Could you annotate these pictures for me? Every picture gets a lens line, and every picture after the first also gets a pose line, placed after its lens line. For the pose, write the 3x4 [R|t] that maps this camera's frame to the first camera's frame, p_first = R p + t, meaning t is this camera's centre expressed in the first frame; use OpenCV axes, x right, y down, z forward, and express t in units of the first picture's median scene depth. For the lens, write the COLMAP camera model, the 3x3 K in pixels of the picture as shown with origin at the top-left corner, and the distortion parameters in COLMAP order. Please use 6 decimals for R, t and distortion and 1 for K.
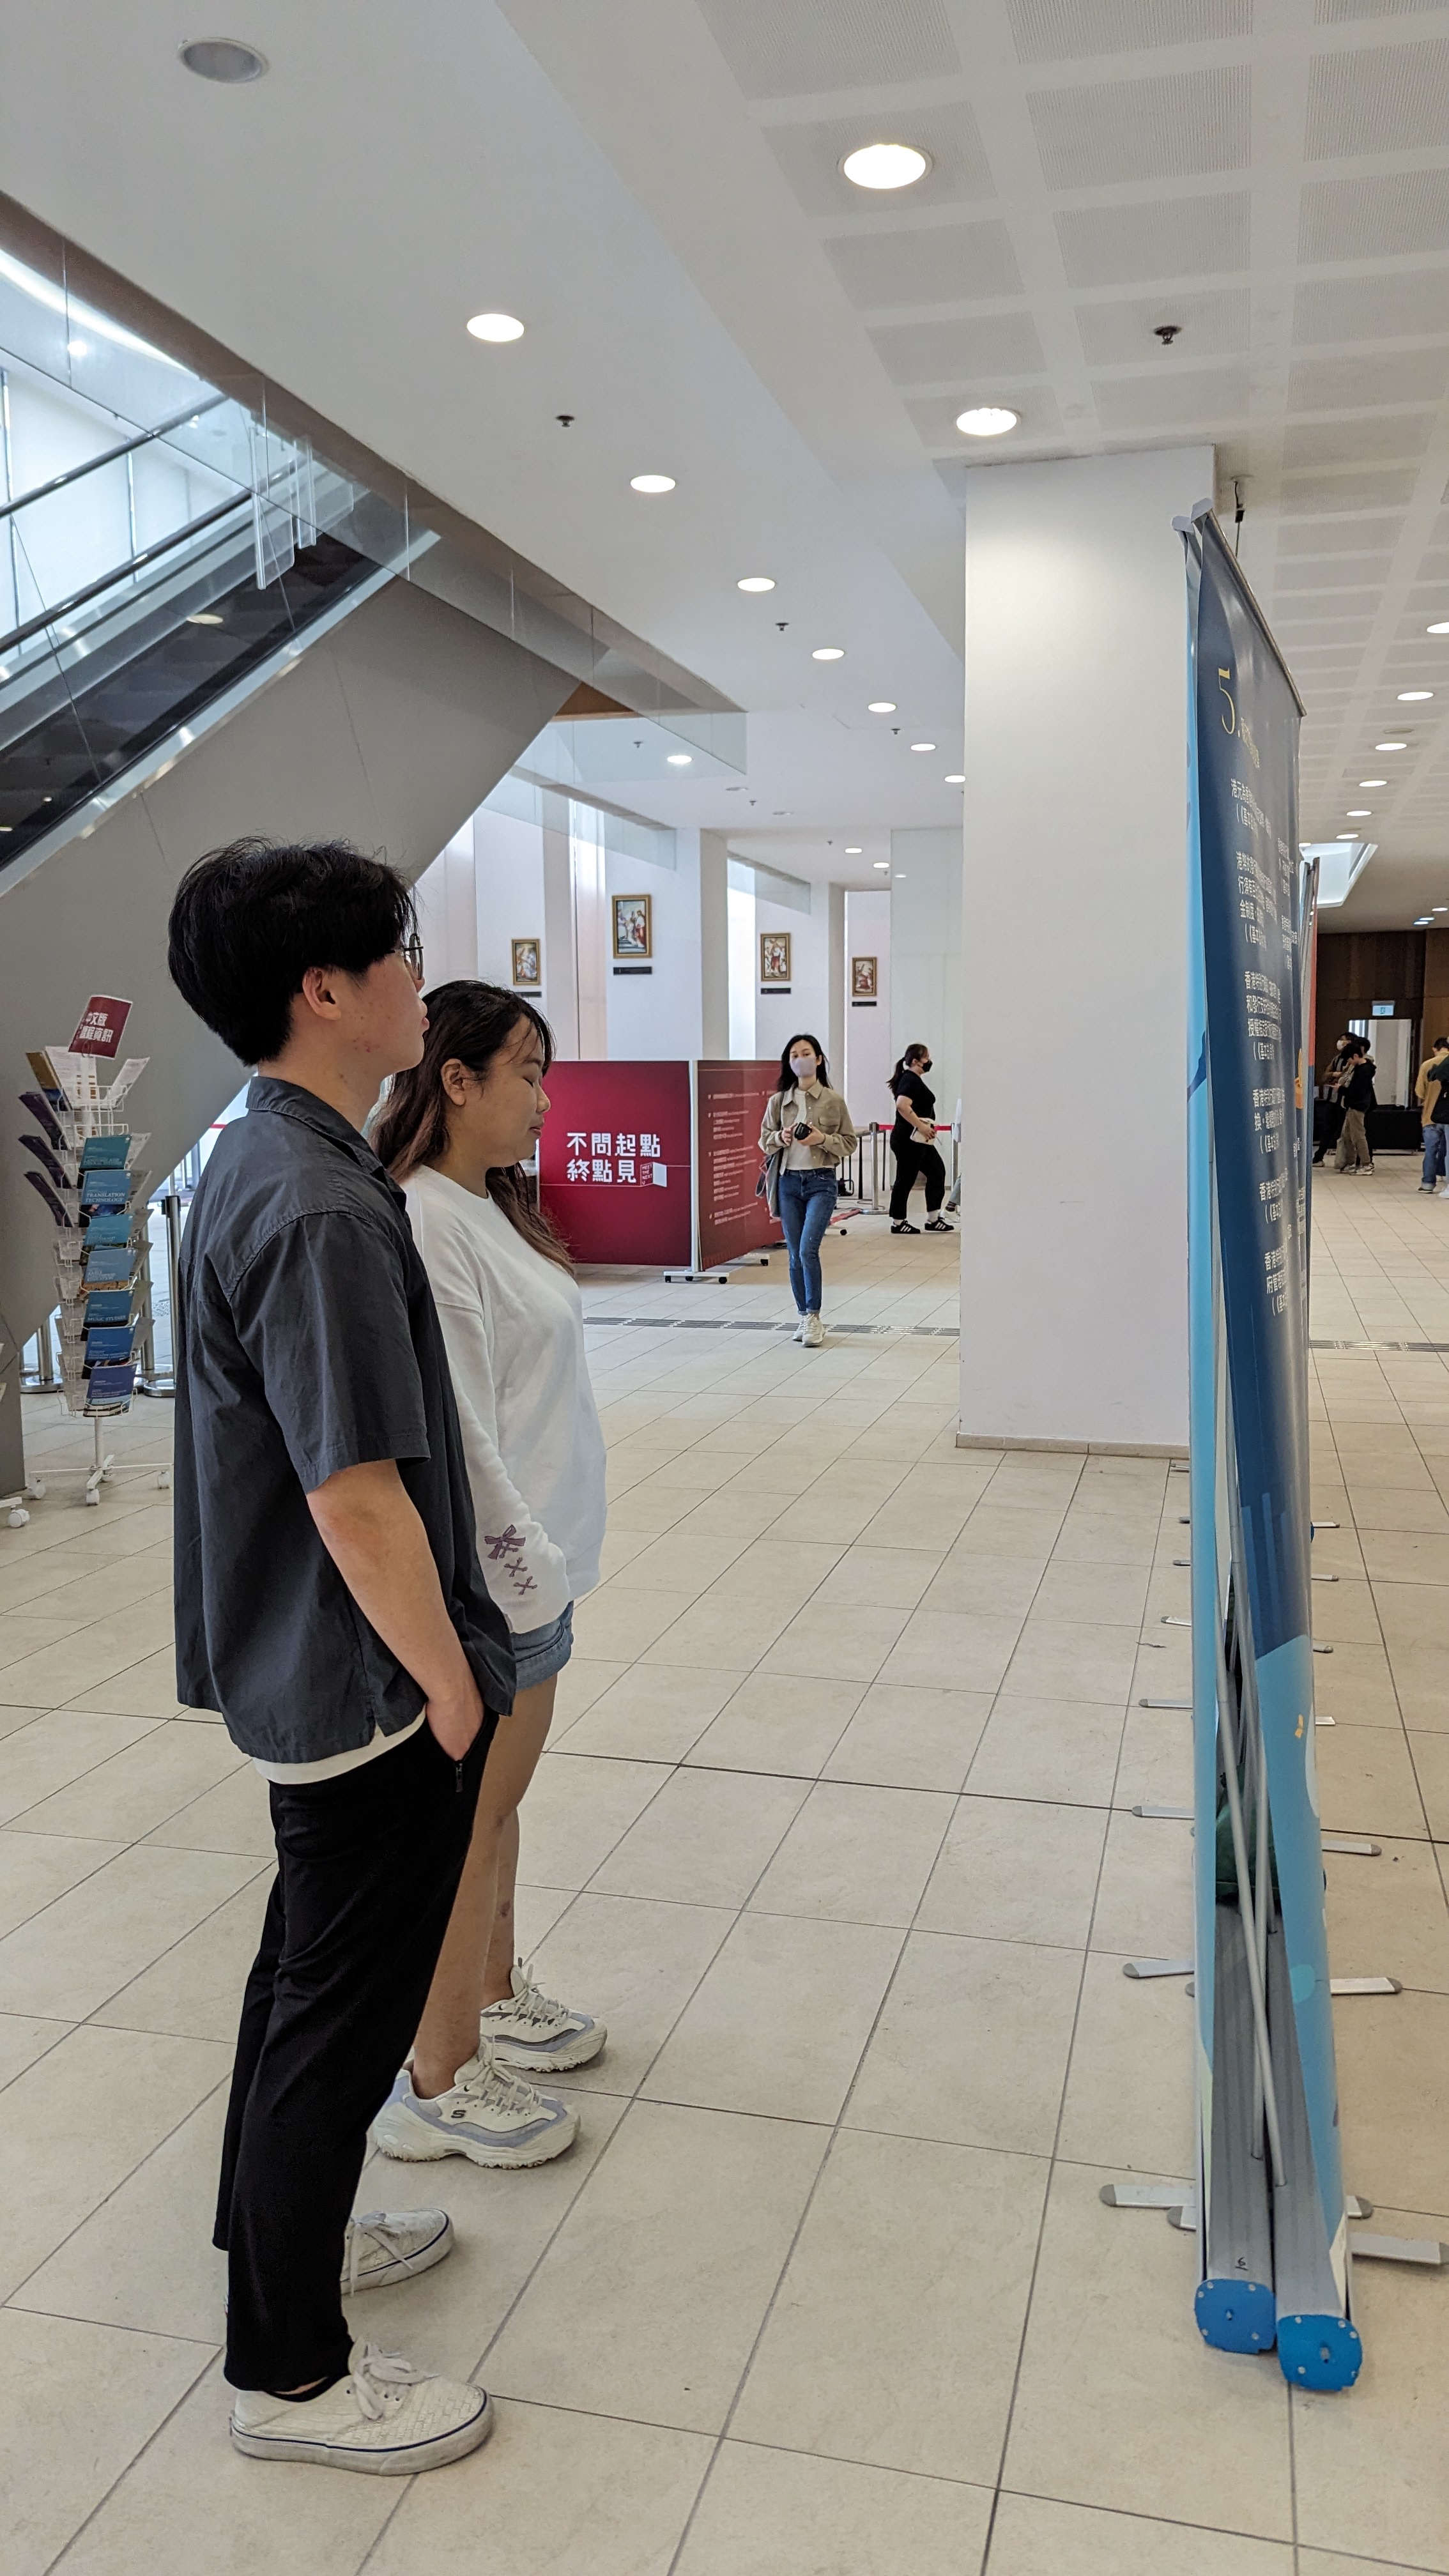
lens RADIAL K [[1879.0, 0, 732.1], [0, 1879.0, 1268.9], [0, 0, 1]] dist [0.063831, -0.020724]
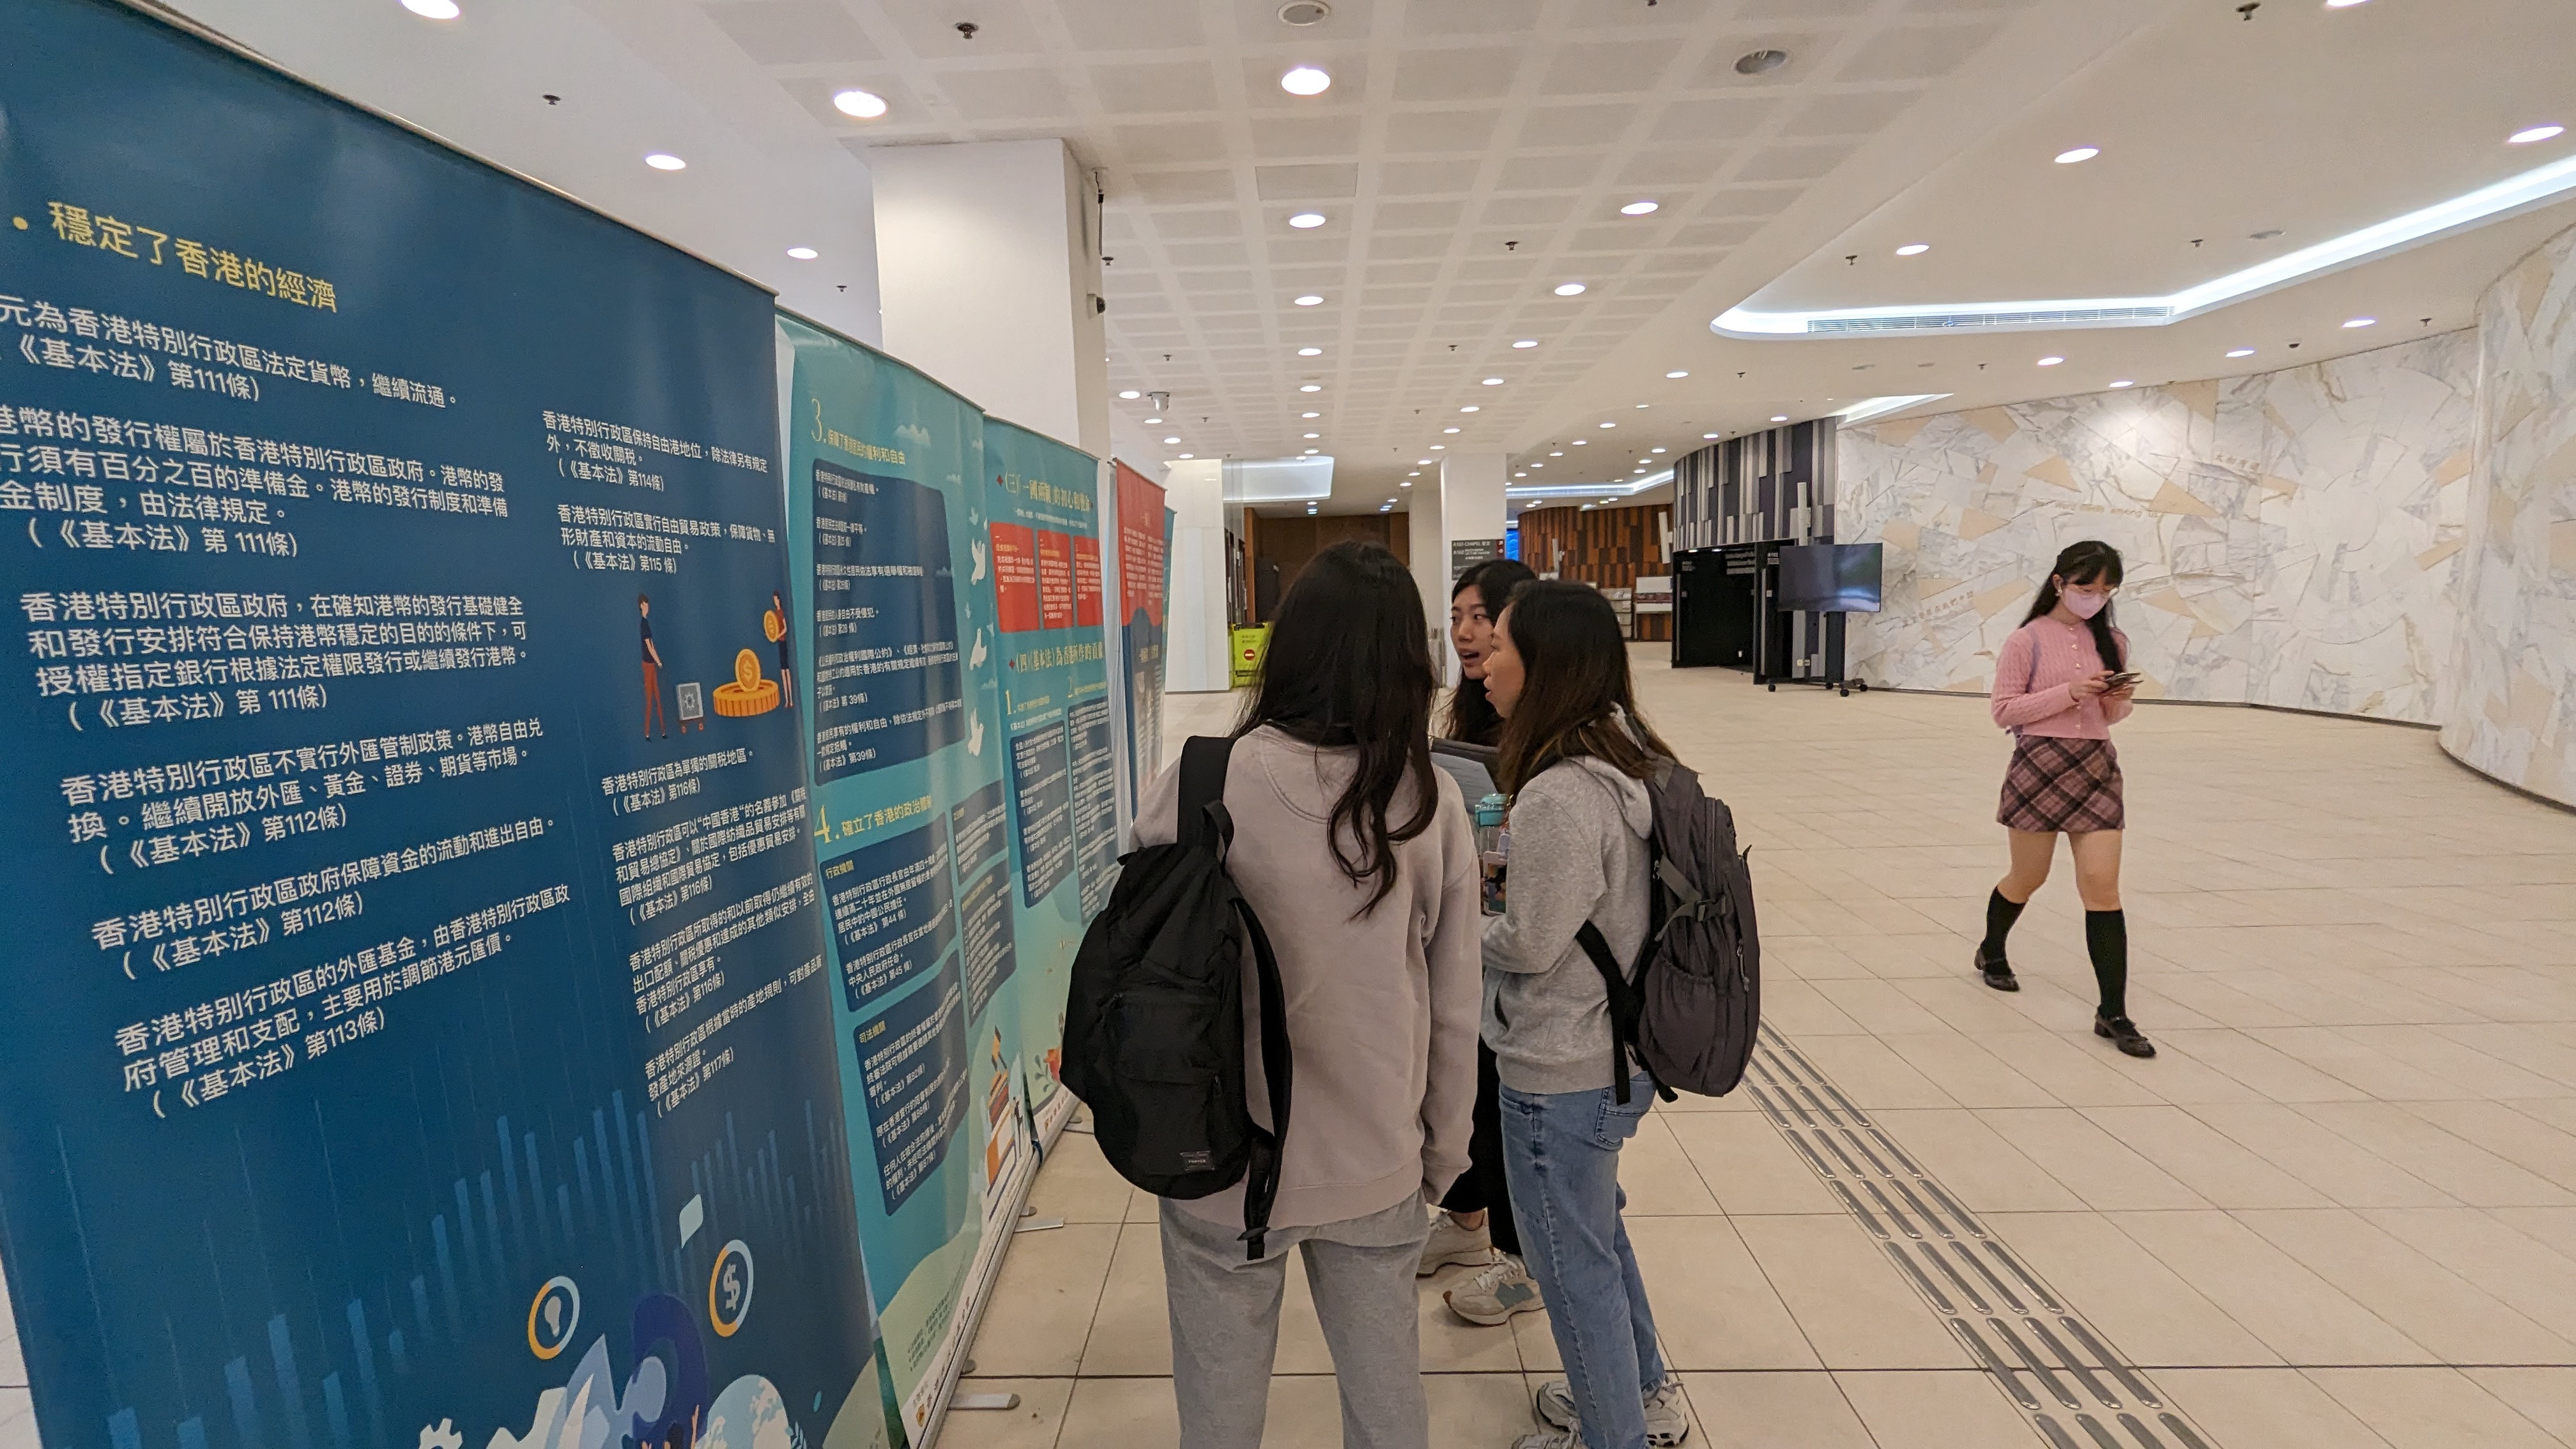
lens RADIAL K [[1219.9, 0, 1286.2], [0, 1219.9, 733.5], [0, 0, 1]] dist [-0.000859, 0.000420]
pose [[0.973942, -0.052765, 0.220575, 0.095695], [0.052963, 0.998584, 0.005020, -0.014887], [-0.220528, 0.006793, 0.975357, 0.083919]]
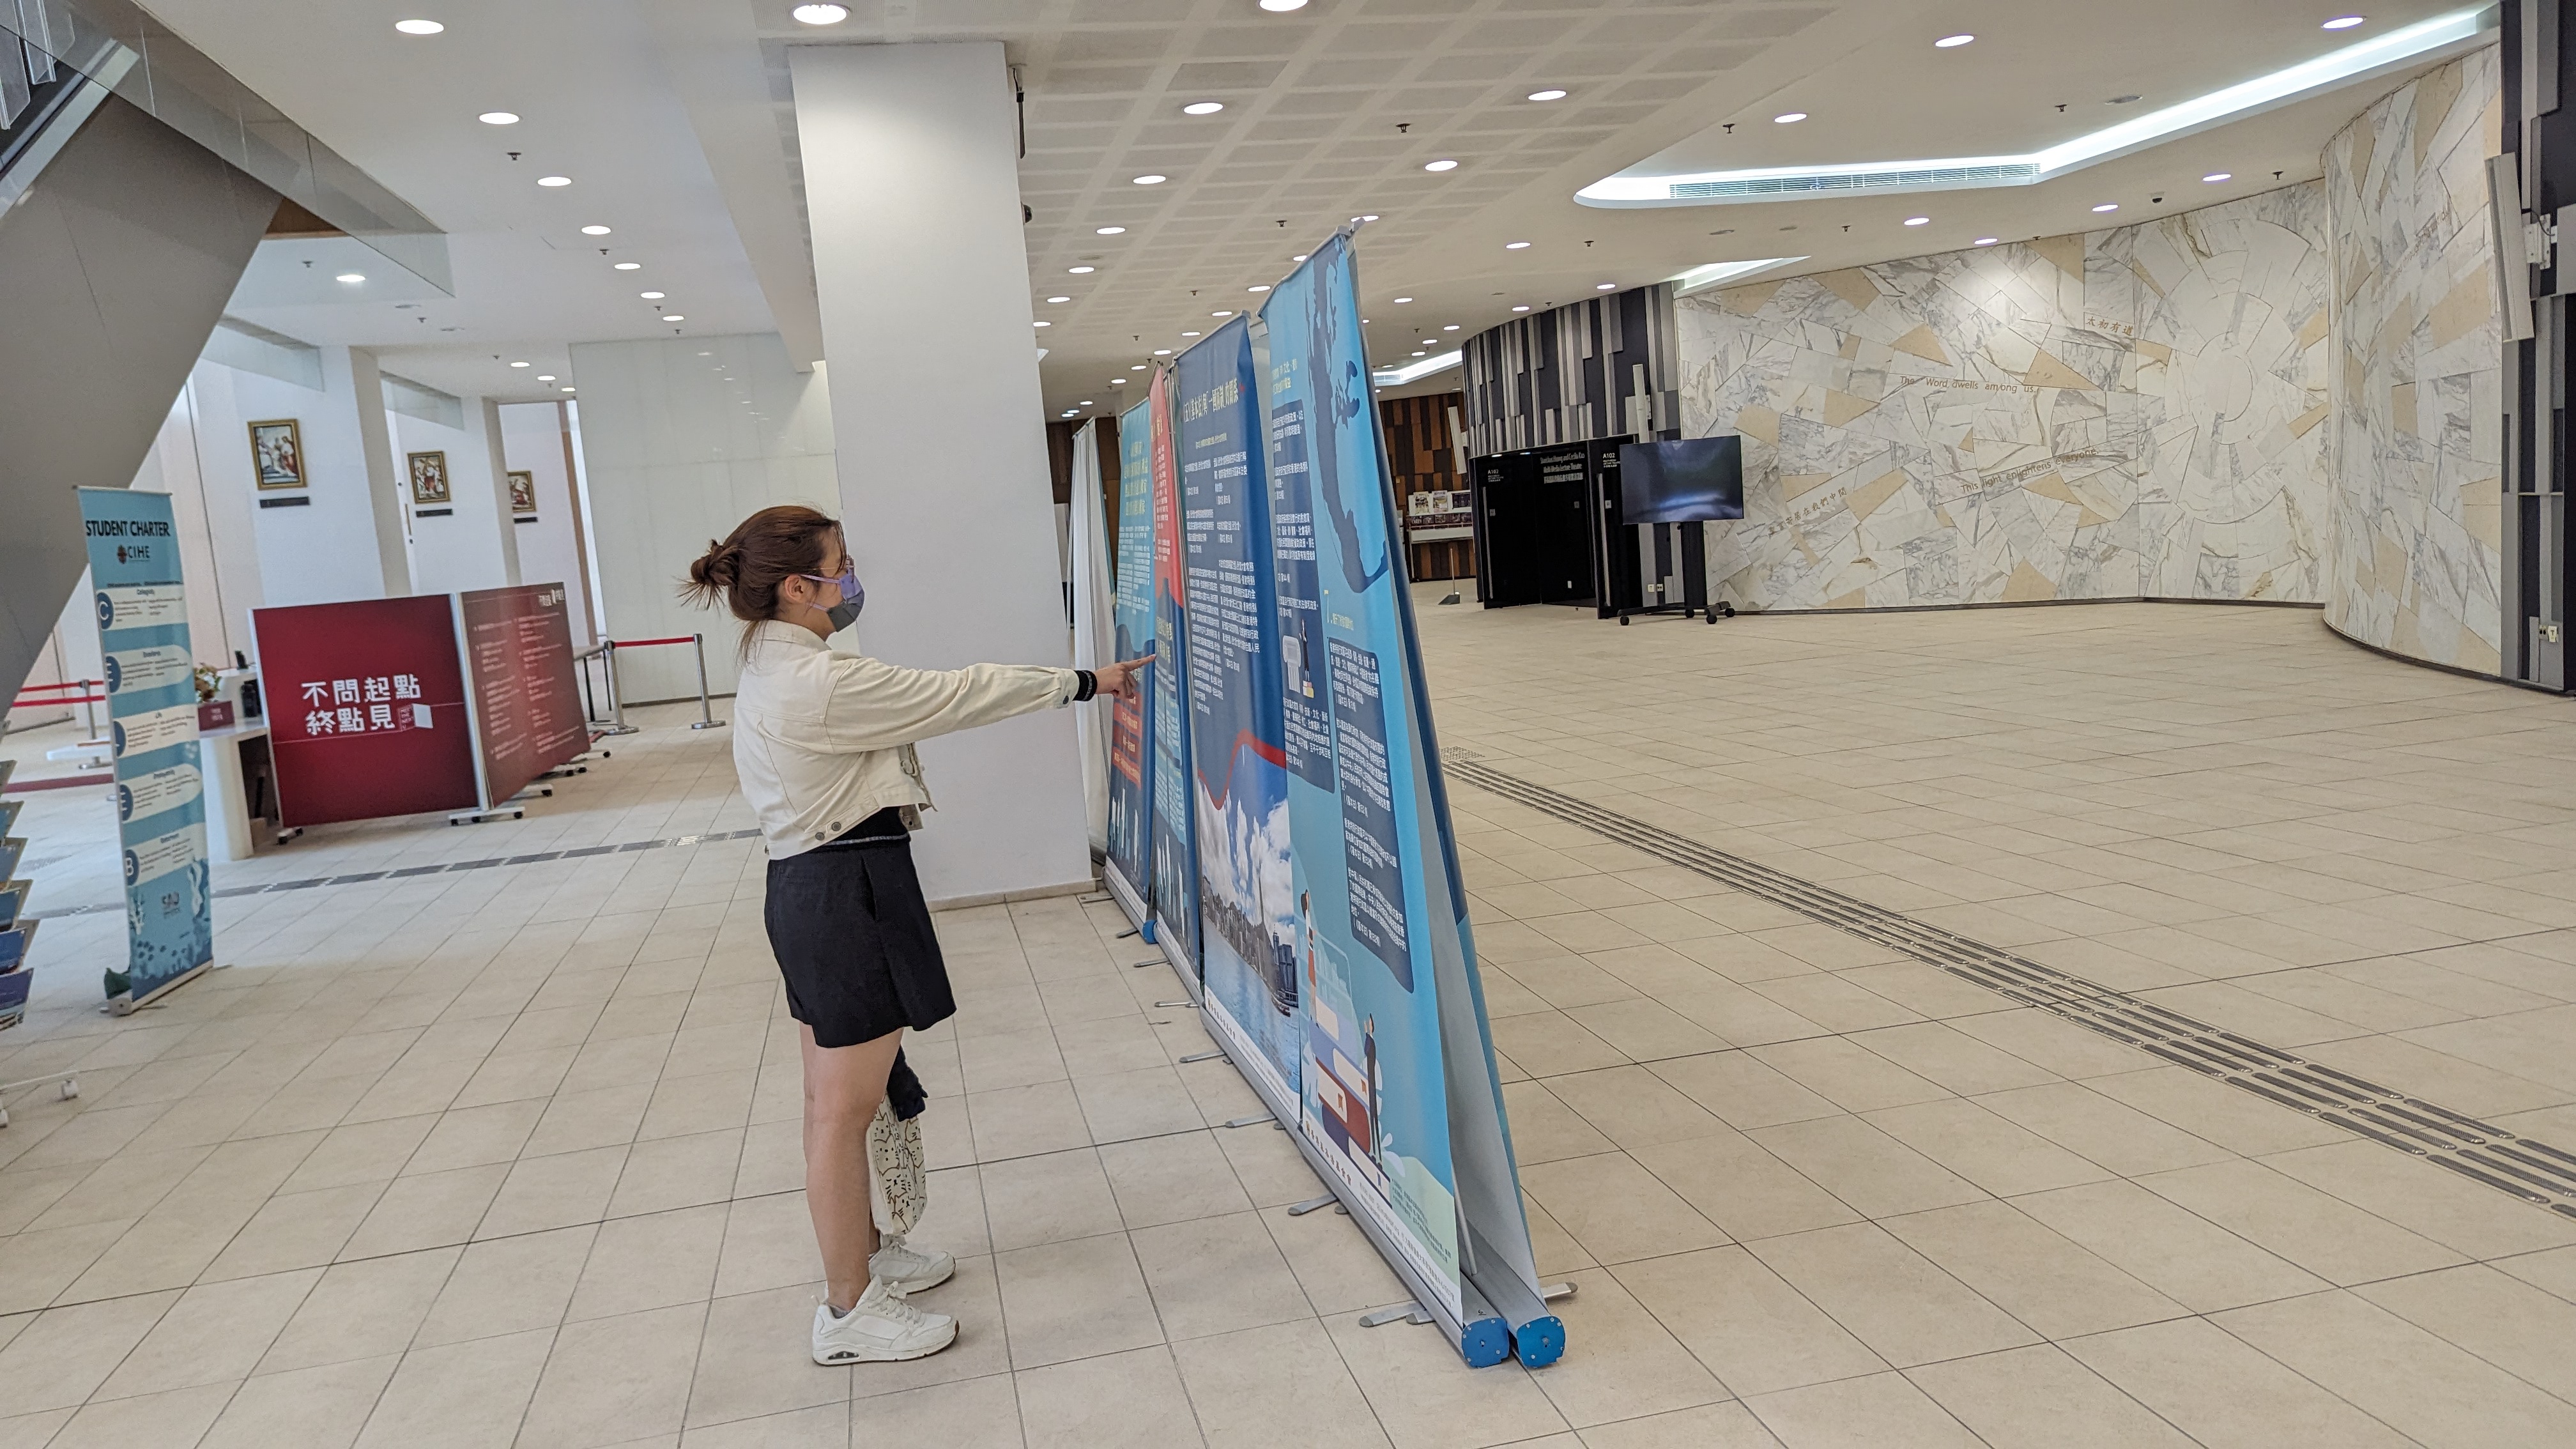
lens RADIAL K [[1879.0, 0, 1290.1], [0, 1879.0, 729.4], [0, 0, 1]] dist [0.063831, -0.020724]
pose [[0.883682, -0.123474, 0.451508, -0.085817], [0.130968, 0.991277, 0.014756, -0.000145], [-0.449391, 0.046093, 0.892145, -0.056734]]
